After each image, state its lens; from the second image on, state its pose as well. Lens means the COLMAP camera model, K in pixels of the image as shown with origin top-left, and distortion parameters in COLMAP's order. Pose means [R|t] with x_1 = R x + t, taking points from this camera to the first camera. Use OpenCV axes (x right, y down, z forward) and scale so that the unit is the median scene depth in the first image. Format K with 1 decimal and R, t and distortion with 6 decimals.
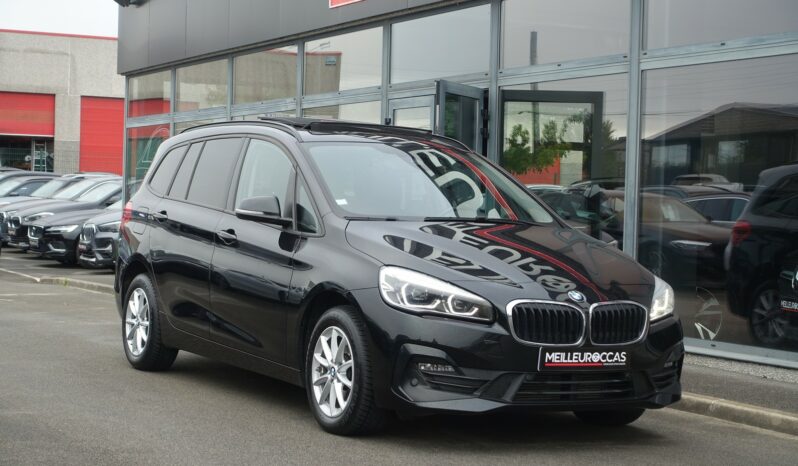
lens RADIAL K [[1501.8, 0, 399.0], [0, 1501.8, 233.0], [0, 0, 1]] dist [-0.211196, 1.756399]
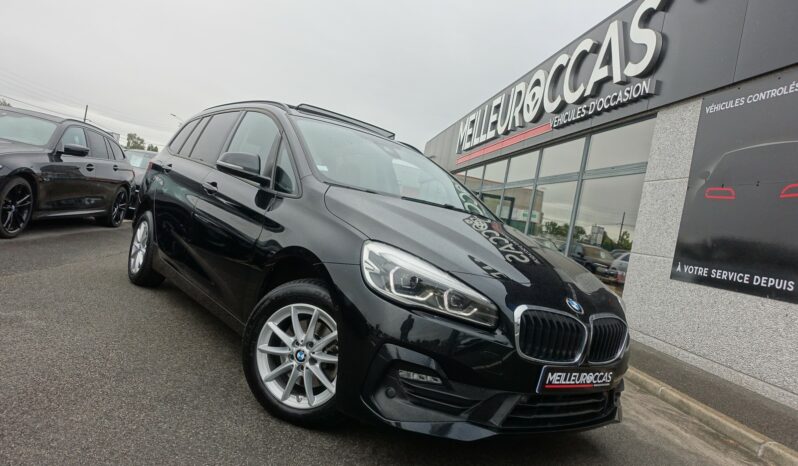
lens RADIAL K [[546.4, 0, 399.0], [0, 546.4, 233.0], [0, 0, 1]] dist [0.002833, -0.000981]
pose [[0.976710, 0.151063, 0.152375, -0.041242], [-0.154201, 0.987999, 0.008921, 0.012506], [-0.149199, -0.032209, 0.988283, 0.695269]]
